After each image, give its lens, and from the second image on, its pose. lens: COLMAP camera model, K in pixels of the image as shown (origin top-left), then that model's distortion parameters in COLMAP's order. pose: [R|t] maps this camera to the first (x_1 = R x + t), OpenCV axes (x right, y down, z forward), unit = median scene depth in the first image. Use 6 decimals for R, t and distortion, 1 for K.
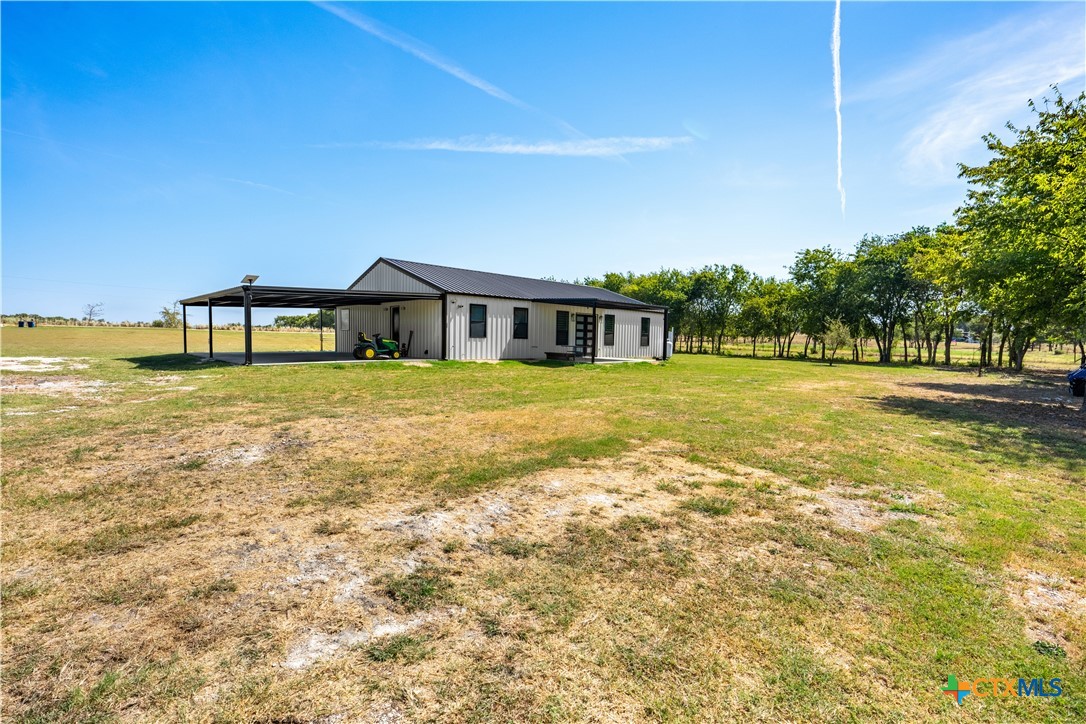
lens RADIAL K [[480.4, 0, 544.3], [0, 480.4, 366.5], [0, 0, 1]] dist [0.003936, -0.000475]
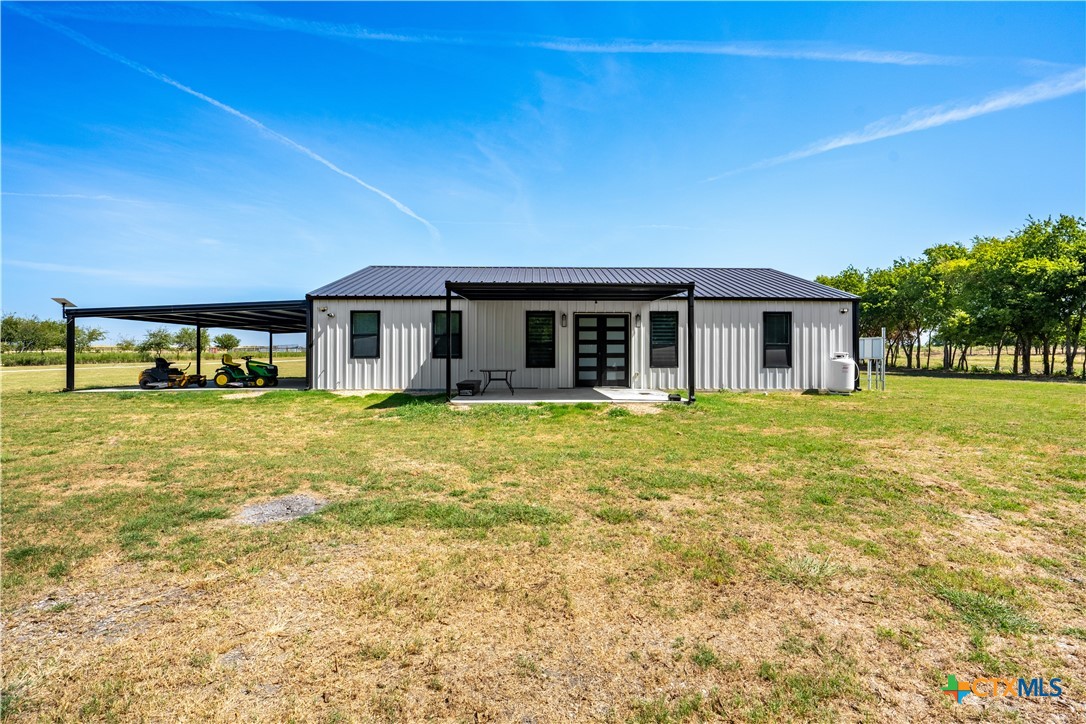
lens RADIAL K [[480.4, 0, 562.7], [0, 480.4, 358.3], [0, 0, 1]] dist [0.003936, -0.000475]
pose [[0.743691, -0.014062, -0.668375, 0.452415], [-0.022728, 0.998669, -0.046300, -0.028392], [0.668137, 0.049624, 0.742382, 0.560199]]
